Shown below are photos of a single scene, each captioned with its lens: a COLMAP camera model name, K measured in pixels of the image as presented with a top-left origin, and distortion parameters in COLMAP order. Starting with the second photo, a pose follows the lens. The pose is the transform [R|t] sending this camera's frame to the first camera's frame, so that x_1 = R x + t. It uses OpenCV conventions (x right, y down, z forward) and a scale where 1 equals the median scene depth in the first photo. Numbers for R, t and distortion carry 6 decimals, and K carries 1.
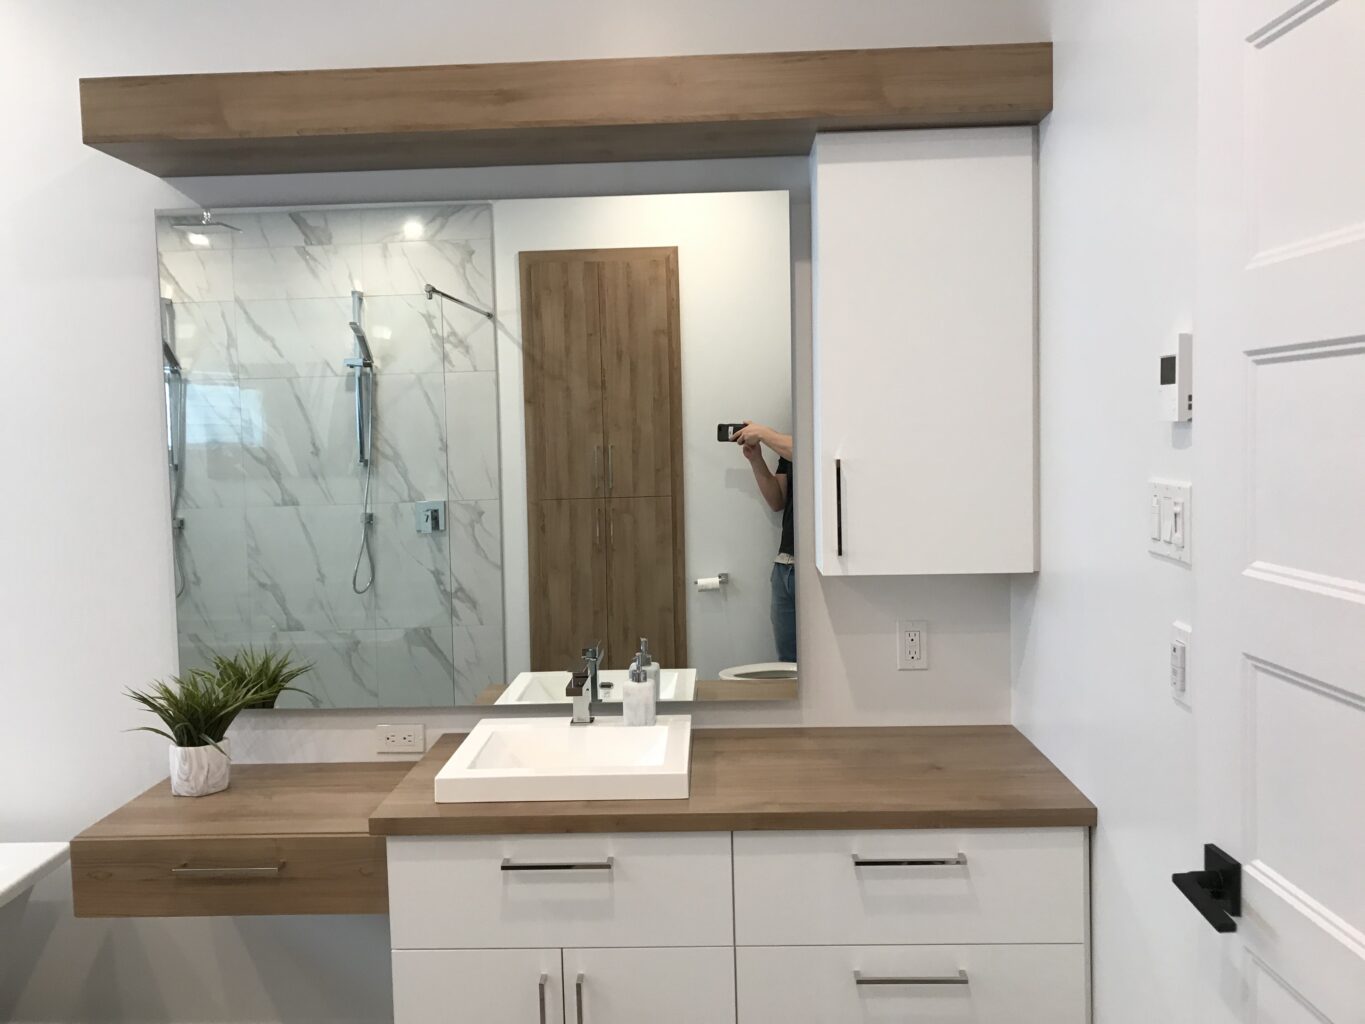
lens RADIAL K [[1131.6, 0, 682.5], [0, 1131.6, 512.0], [0, 0, 1]] dist [0.020875, -0.012258]
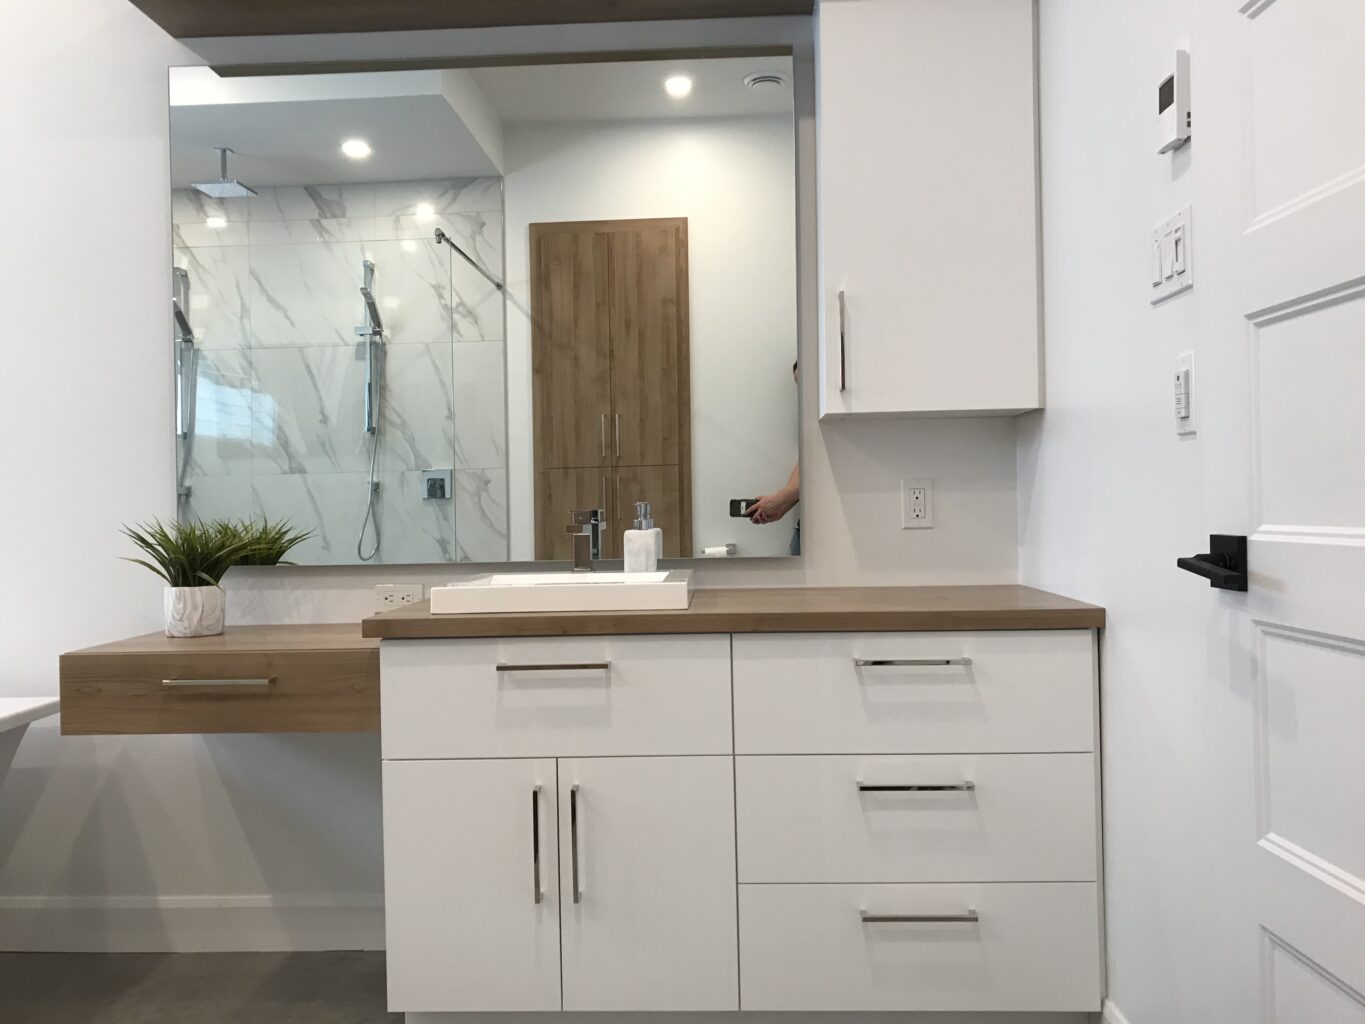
lens RADIAL K [[1136.7, 0, 682.5], [0, 1136.7, 512.0], [0, 0, 1]] dist [0.010642, 0.004627]
pose [[0.999929, 0.005713, -0.010458, 0.004264], [-0.006369, 0.997942, -0.063811, 0.091567], [0.010072, 0.063873, 0.997907, 0.005039]]
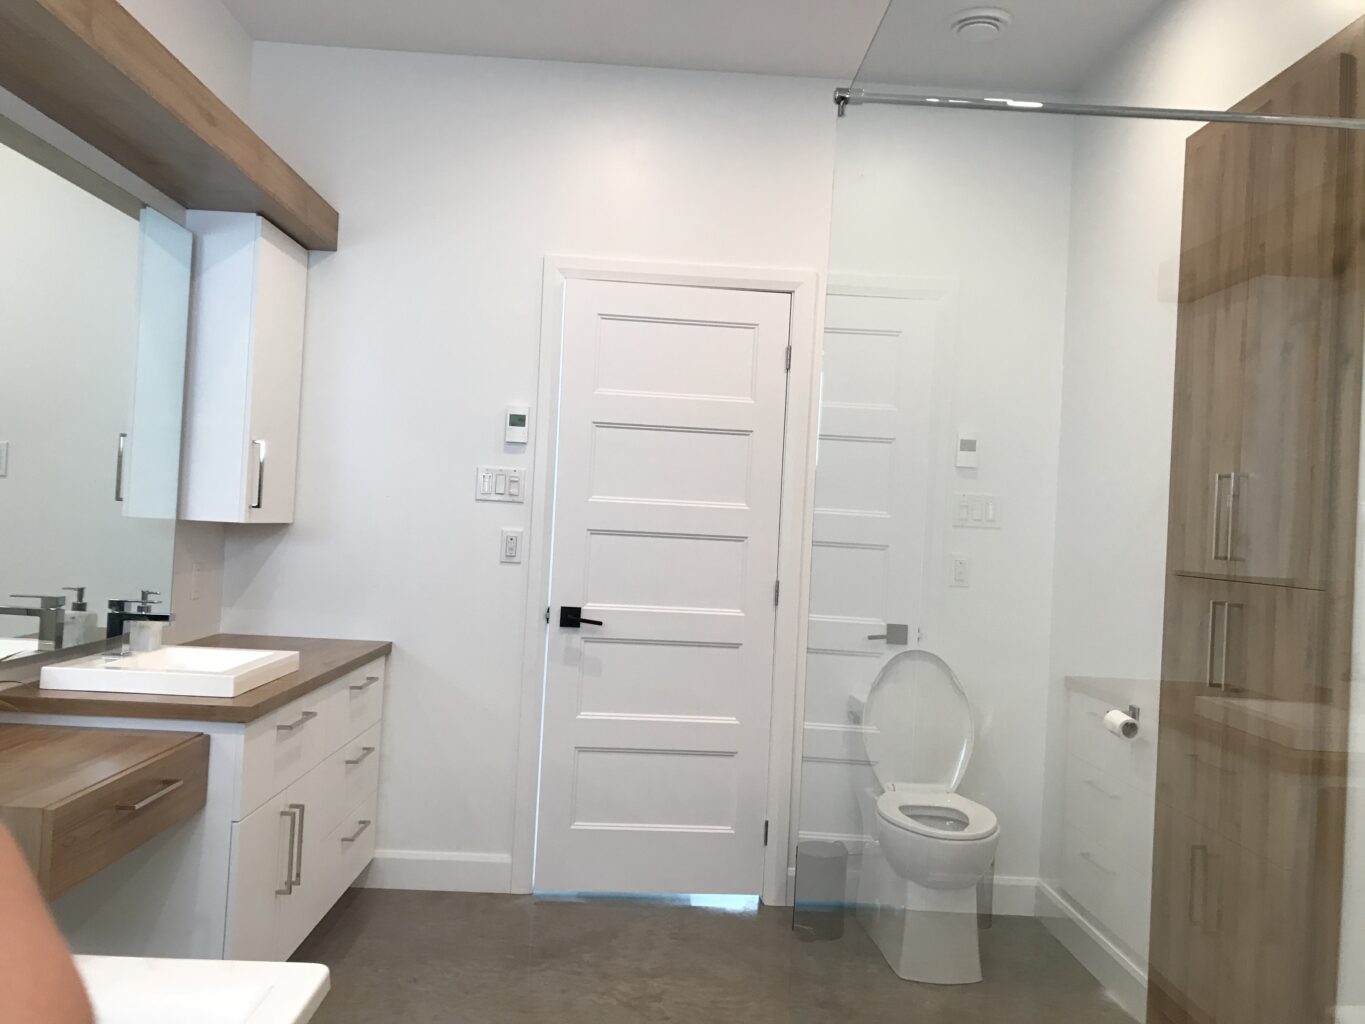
lens RADIAL K [[1129.5, 0, 680.6], [0, 1129.5, 504.7], [0, 0, 1]] dist [0.035750, -0.005352]
pose [[-0.055232, 0.034555, 0.997875, -0.579960], [0.018474, 0.999265, -0.033581, 0.040399], [-0.998303, 0.016580, -0.055830, 0.236725]]
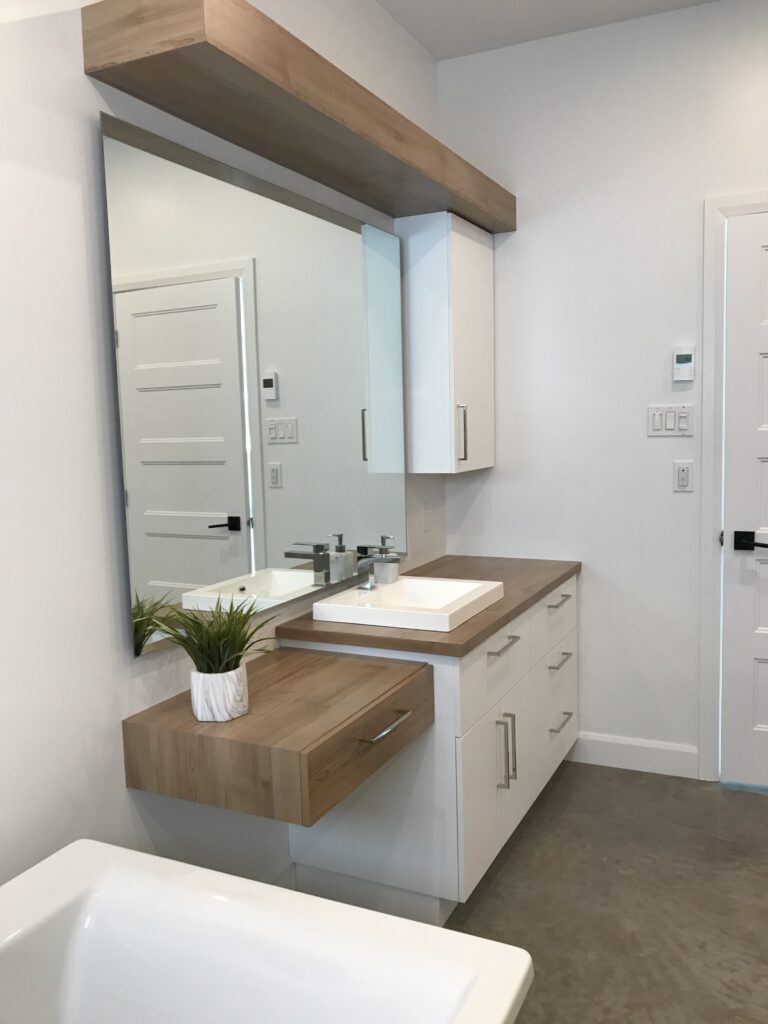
lens RADIAL K [[848.9, 0, 393.3], [0, 848.9, 510.4], [0, 0, 1]] dist [0.020875, -0.012258]
pose [[0.401407, -0.085074, 0.911940, -0.483332], [0.081800, 0.995028, 0.056820, 0.014221], [-0.912240, 0.051788, 0.406370, 0.248680]]
